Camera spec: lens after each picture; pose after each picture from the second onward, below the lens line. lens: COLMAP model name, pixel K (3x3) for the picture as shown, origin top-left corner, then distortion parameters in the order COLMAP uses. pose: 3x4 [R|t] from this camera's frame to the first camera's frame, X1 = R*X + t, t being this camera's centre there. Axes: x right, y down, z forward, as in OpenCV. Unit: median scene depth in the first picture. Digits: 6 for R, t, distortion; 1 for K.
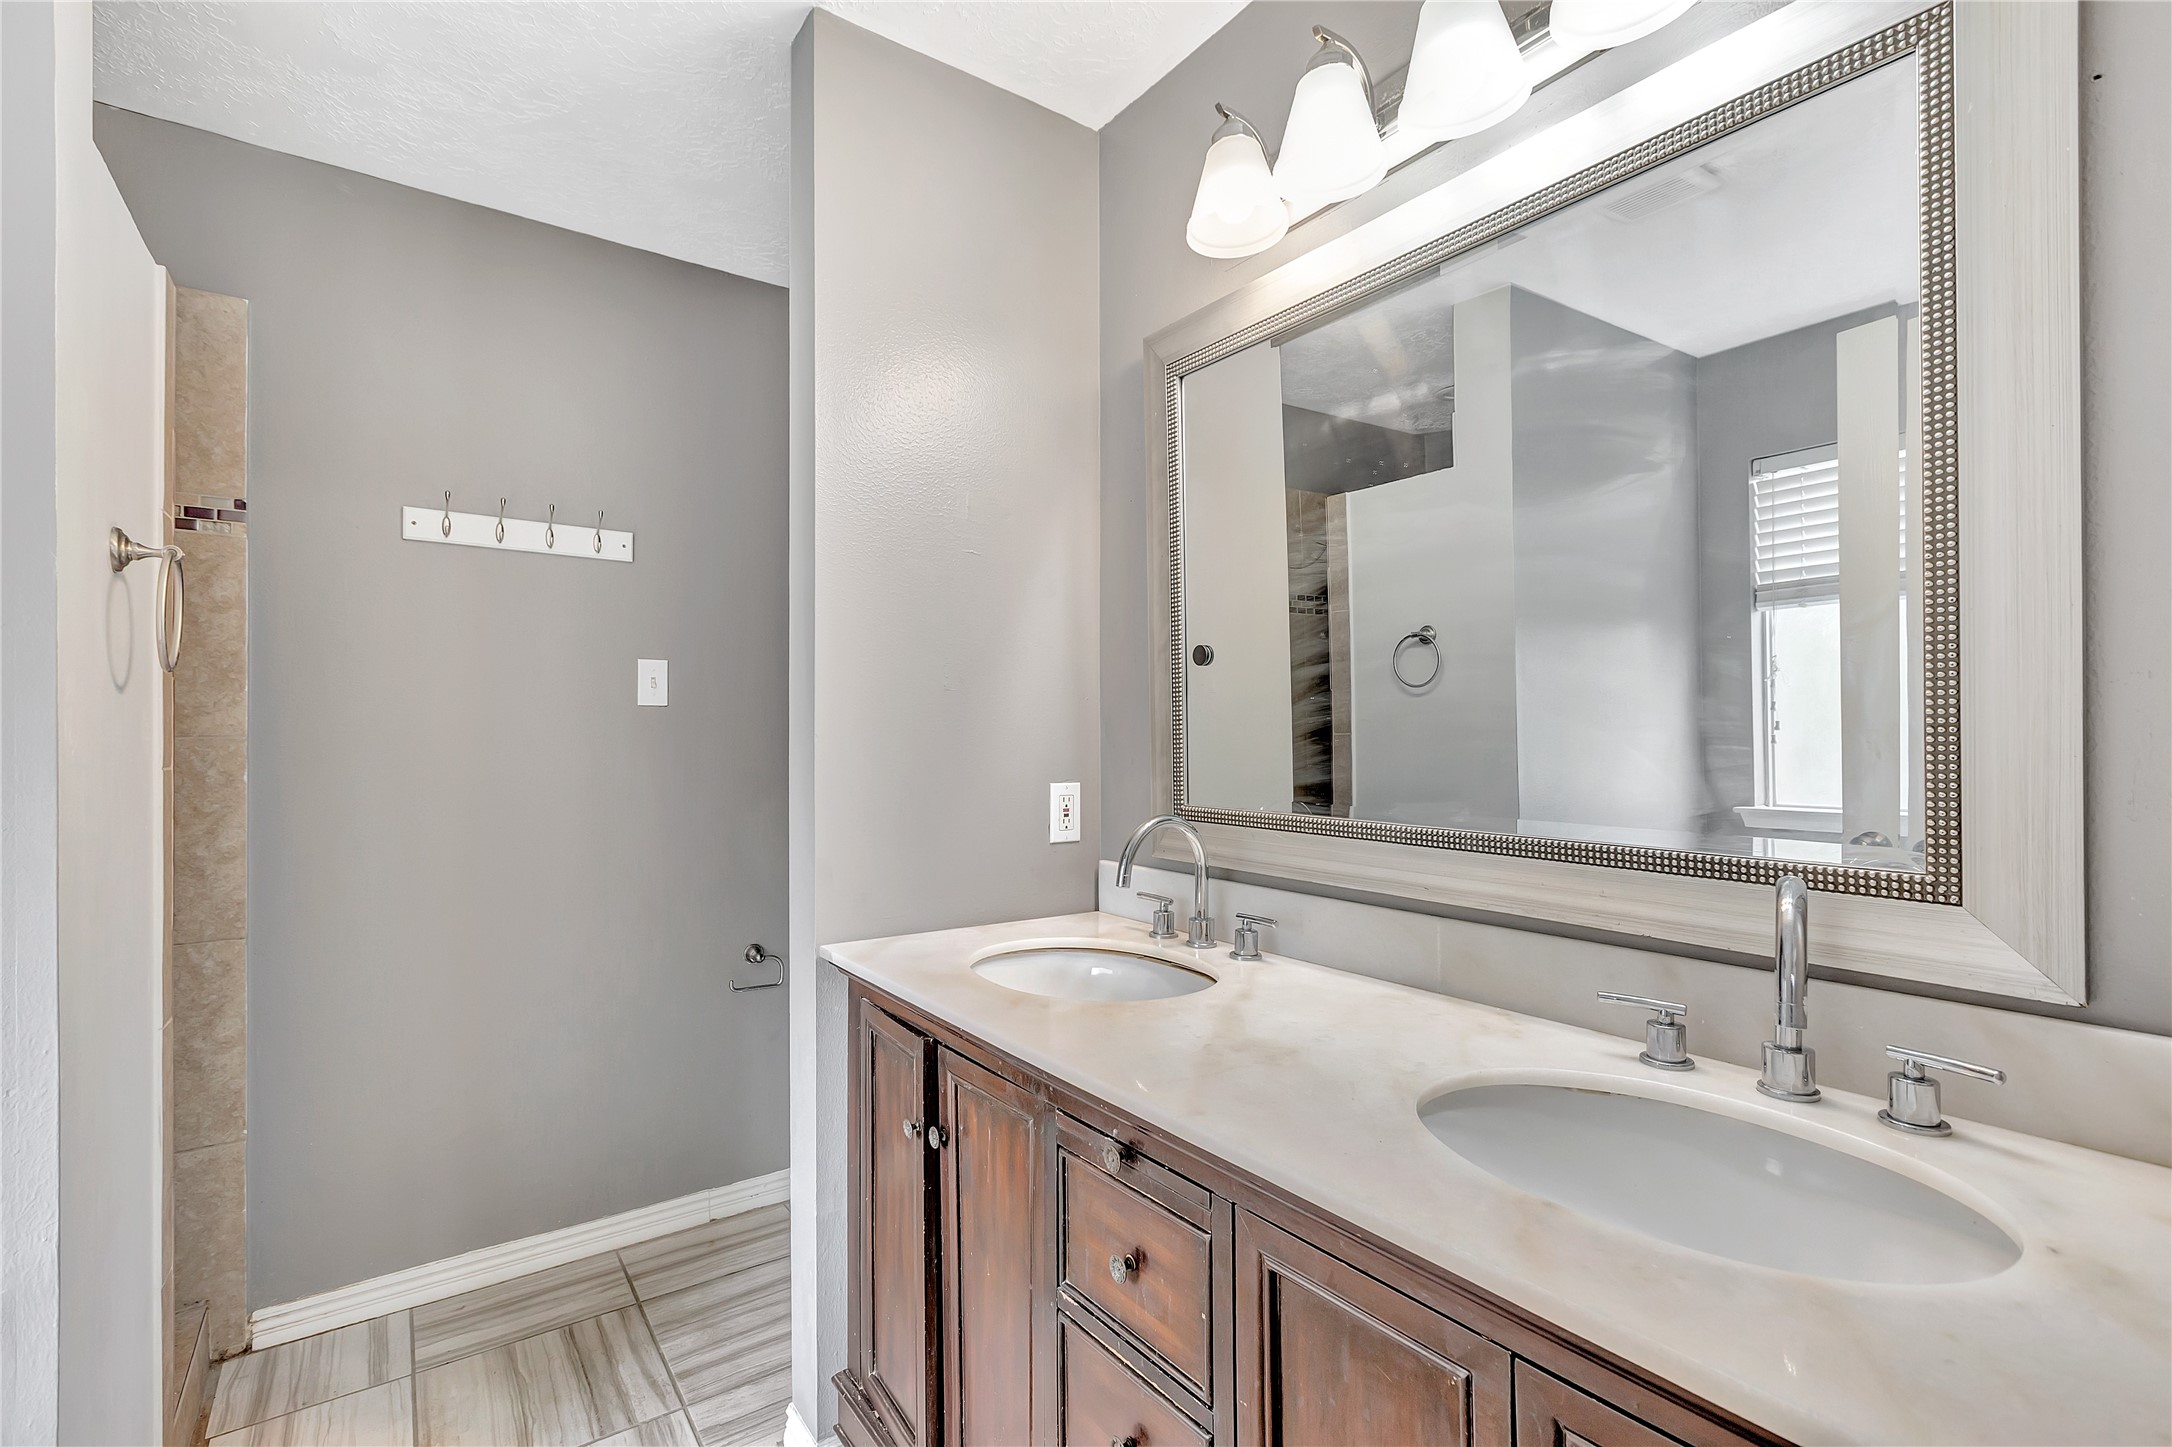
lens RADIAL K [[974.7, 0, 1092.1], [0, 974.7, 711.3], [0, 0, 1]] dist [0.004887, 0.000043]
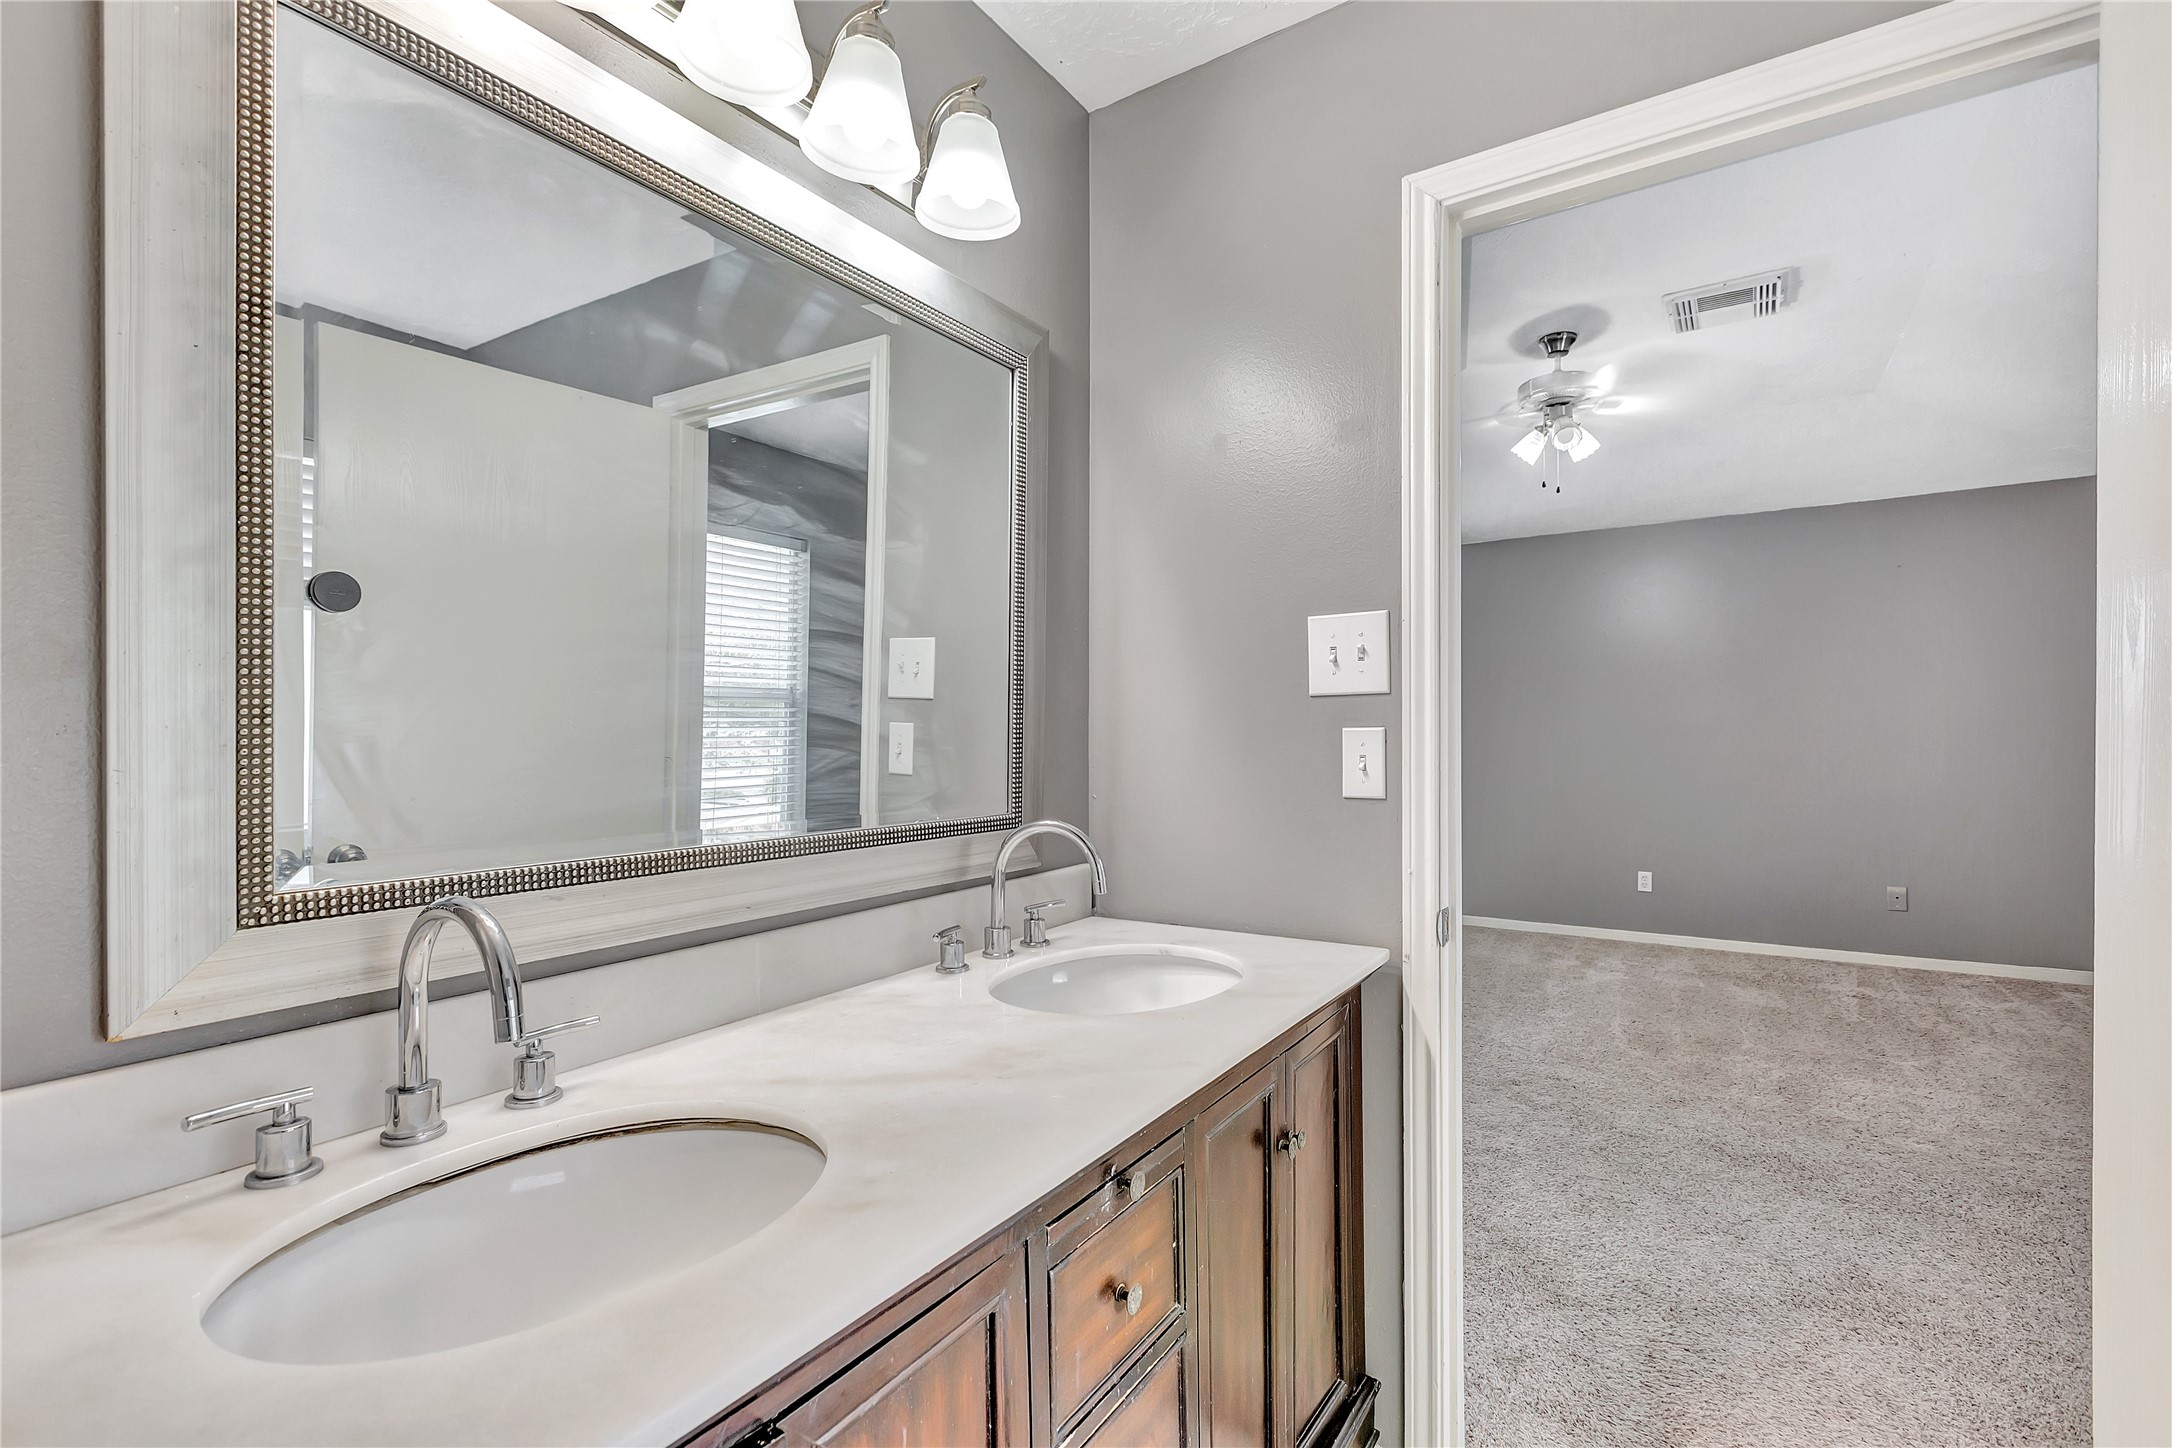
lens RADIAL K [[974.7, 0, 1089.2], [0, 974.7, 727.0], [0, 0, 1]] dist [0.004887, 0.000043]
pose [[-0.340048, 0.017407, 0.940247, -0.653978], [-0.000225, 0.999827, -0.018591, 0.030758], [-0.940408, -0.006534, -0.339985, 1.054771]]
